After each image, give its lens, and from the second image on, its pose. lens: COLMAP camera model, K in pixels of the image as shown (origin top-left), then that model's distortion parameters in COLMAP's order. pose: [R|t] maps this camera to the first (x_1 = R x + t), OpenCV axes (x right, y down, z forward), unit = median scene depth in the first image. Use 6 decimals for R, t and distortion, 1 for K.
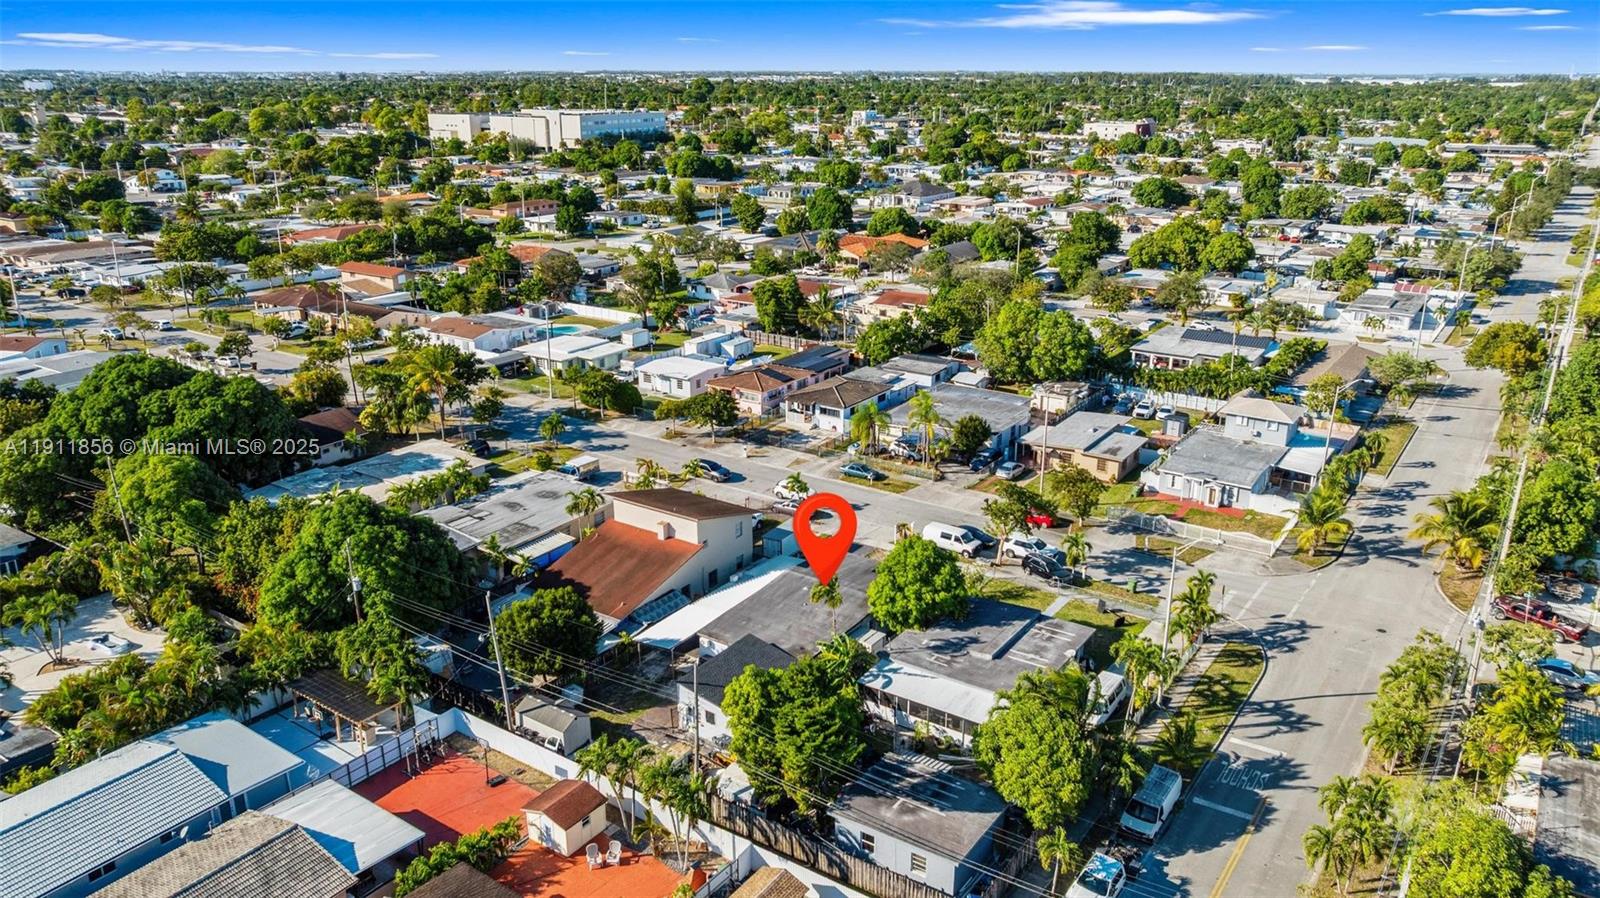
lens RADIAL K [[1135.7, 0, 800.0], [0, 1135.7, 449.0], [0, 0, 1]] dist [-0.014780, -0.000168]
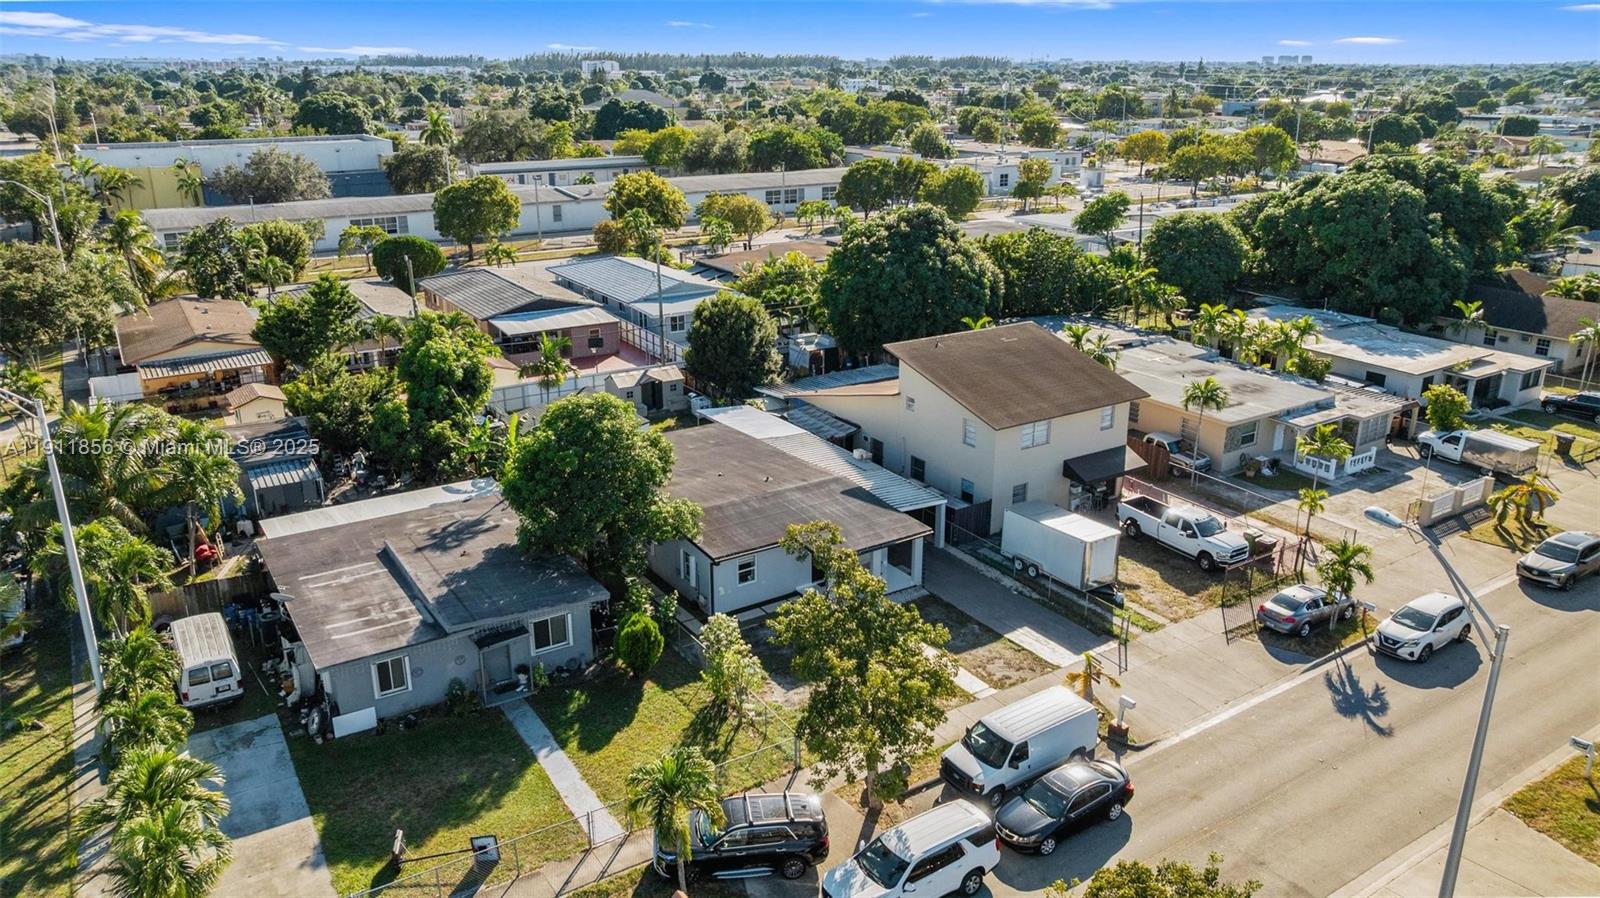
lens RADIAL K [[1146.2, 0, 806.0], [0, 1146.2, 421.8], [0, 0, 1]] dist [-0.021506, -0.000387]
pose [[-0.380868, 0.277885, -0.881884, 0.540235], [-0.300508, 0.864792, 0.402282, -0.156038], [0.874434, 0.418229, -0.245865, 1.204890]]
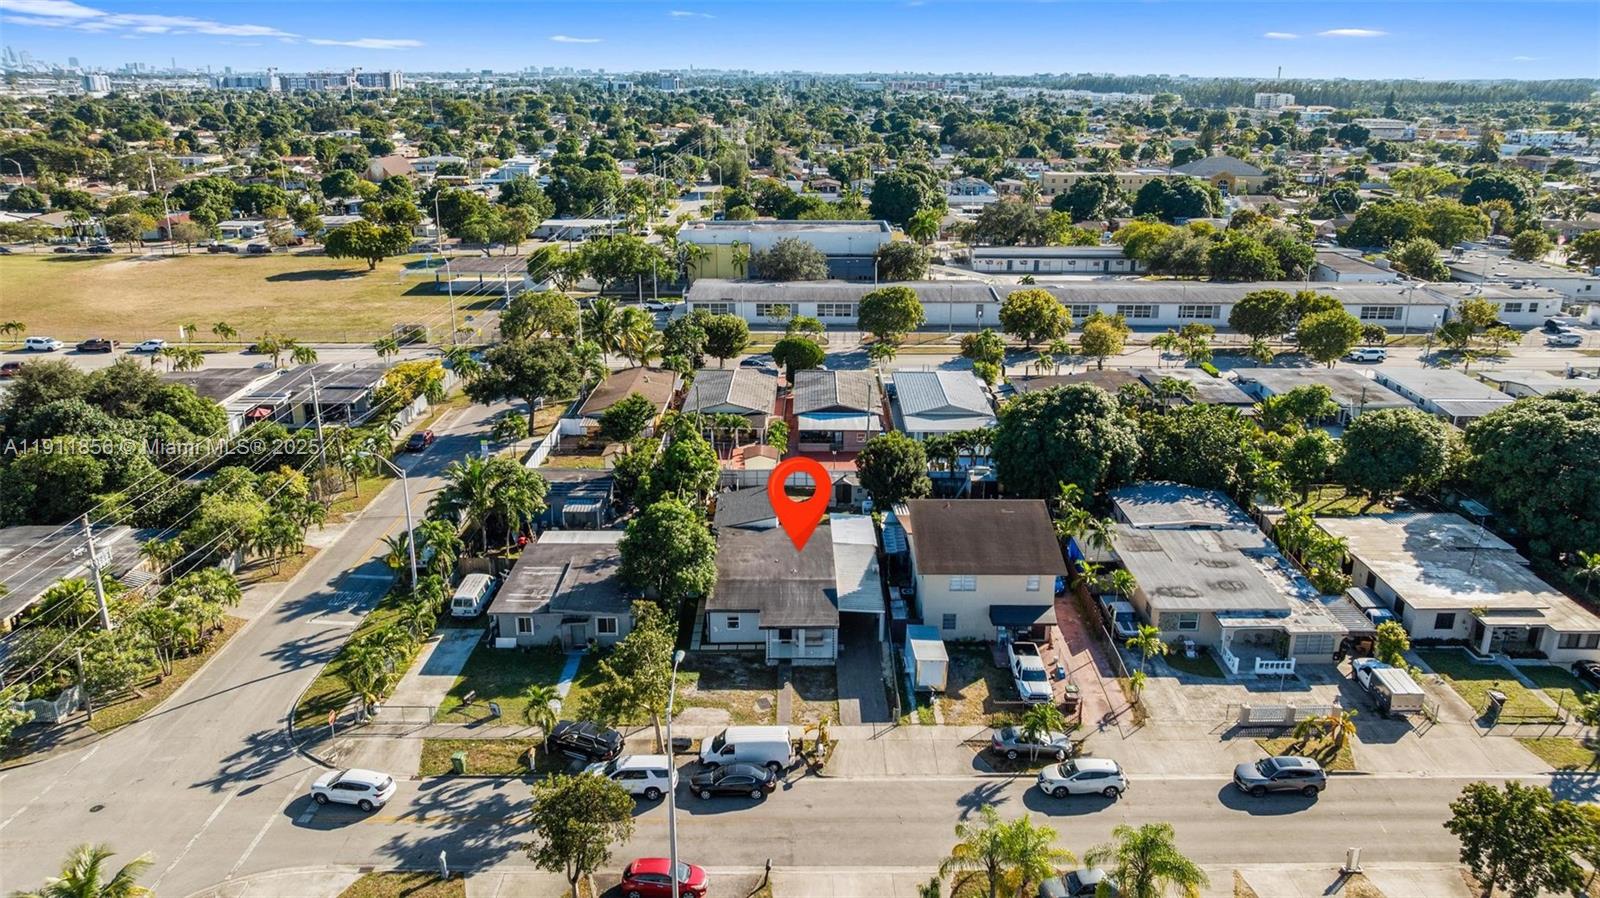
lens RADIAL K [[1135.7, 0, 800.0], [0, 1135.7, 449.0], [0, 0, 1]] dist [-0.014780, -0.000168]
pose [[-0.825590, 0.174742, -0.536532, 0.515332], [-0.185588, 0.813853, 0.550636, -0.505699], [0.532878, 0.554173, -0.639479, 1.624562]]
